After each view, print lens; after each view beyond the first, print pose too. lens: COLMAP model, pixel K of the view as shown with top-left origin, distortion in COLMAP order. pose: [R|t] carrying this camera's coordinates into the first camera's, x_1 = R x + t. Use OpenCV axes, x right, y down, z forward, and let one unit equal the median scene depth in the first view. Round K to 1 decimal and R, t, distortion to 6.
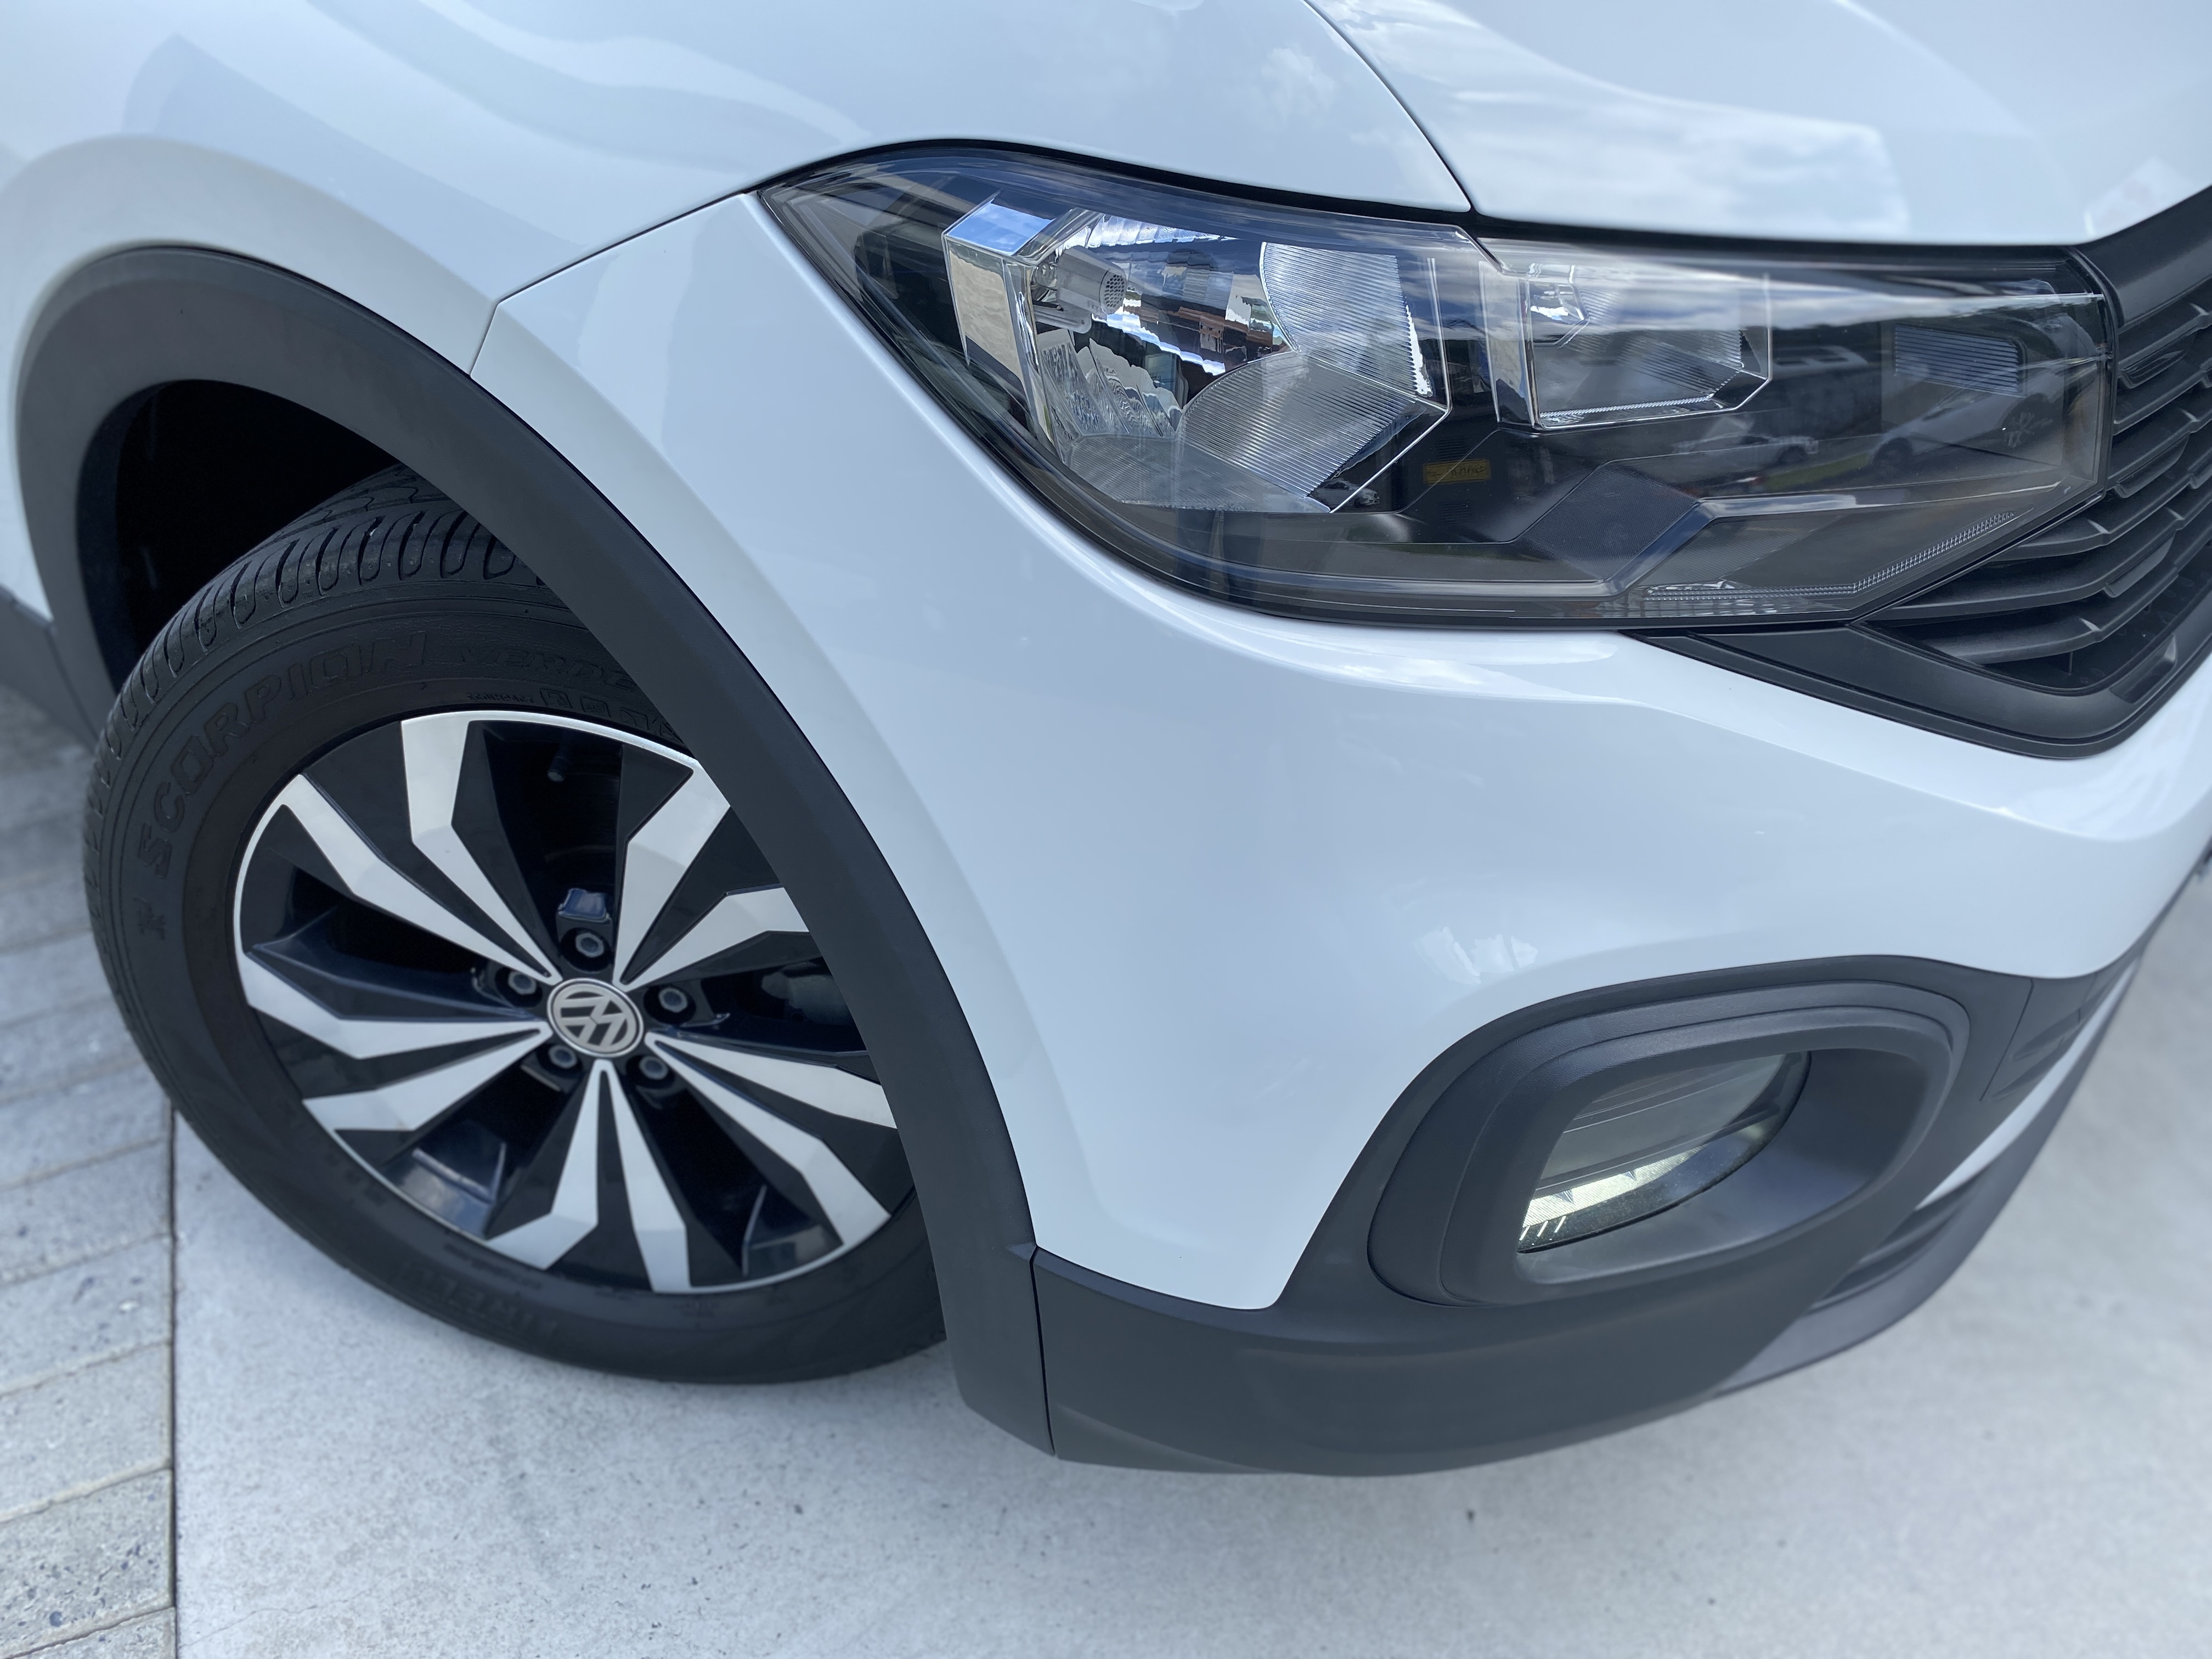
lens RADIAL K [[1698.5, 0, 1122.0], [0, 1698.5, 828.6], [0, 0, 1]] dist [0.016057, -0.024002]
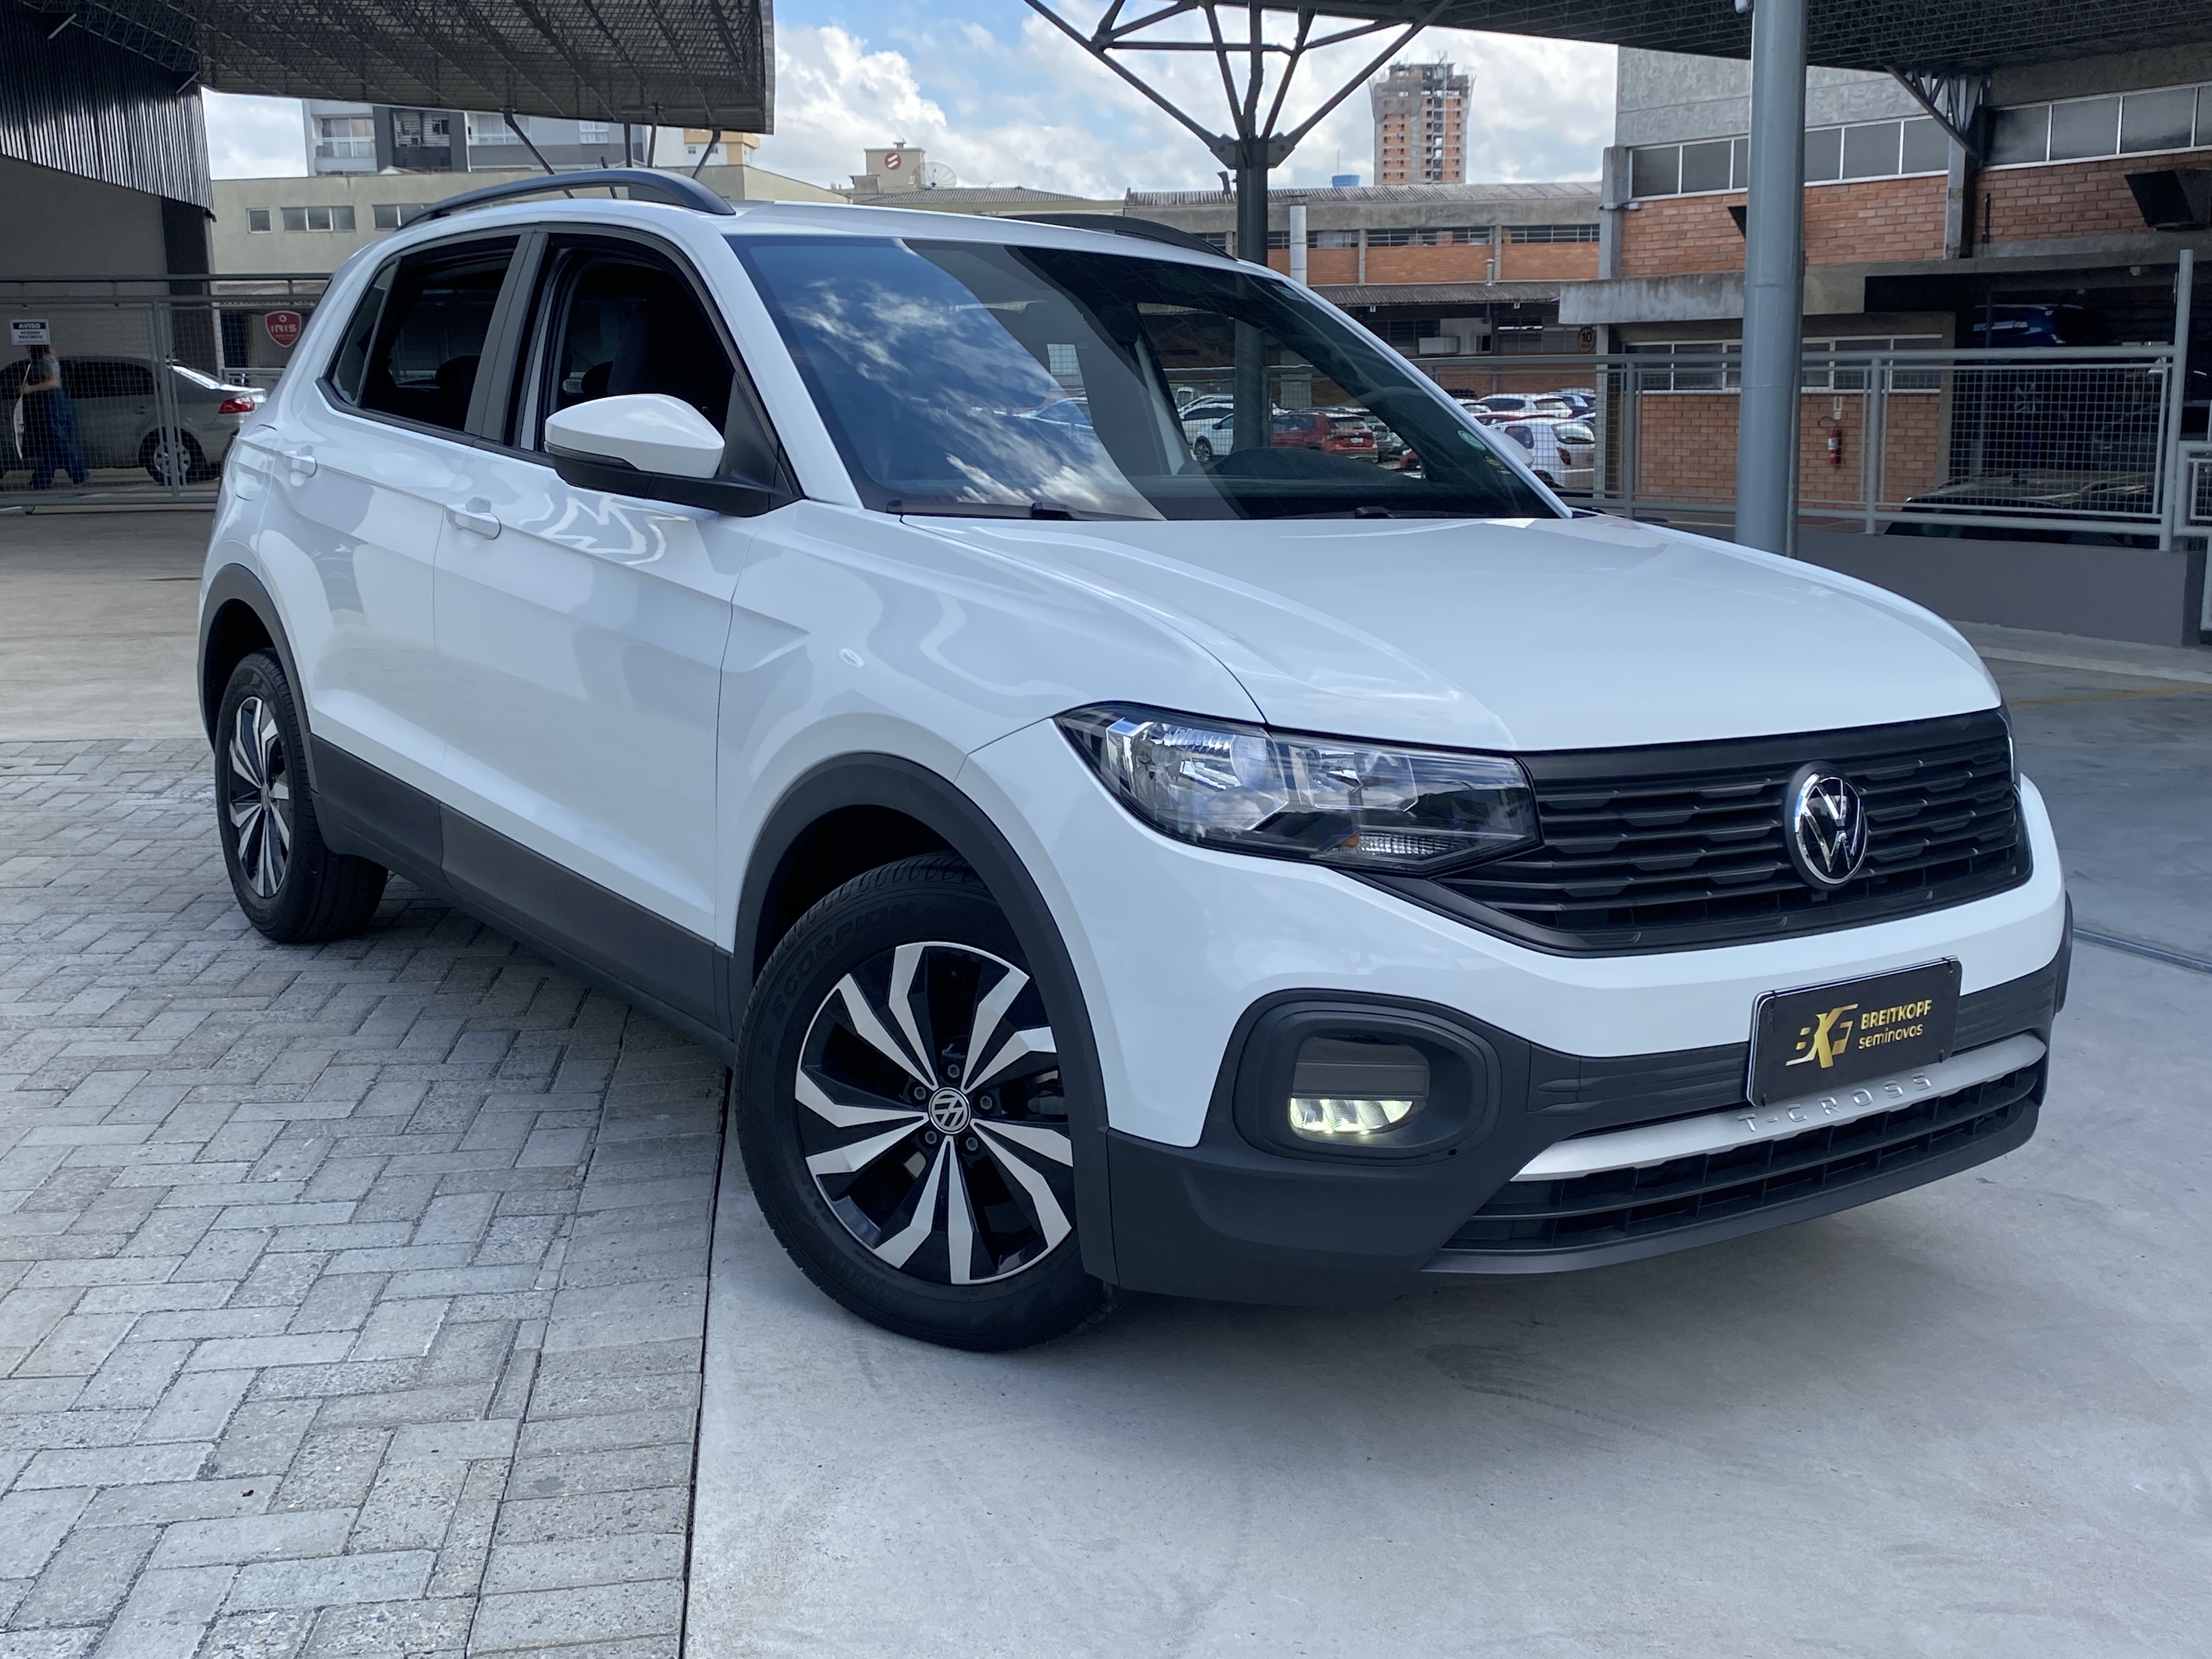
lens RADIAL K [[2267.9, 0, 1105.0], [0, 2267.9, 825.5], [0, 0, 1]] dist [-0.007785, 0.000000]
pose [[0.960253, 0.037023, -0.276665, 0.626769], [-0.153191, 0.898459, -0.411466, 0.909551], [0.233339, 0.437494, 0.868419, -1.515671]]
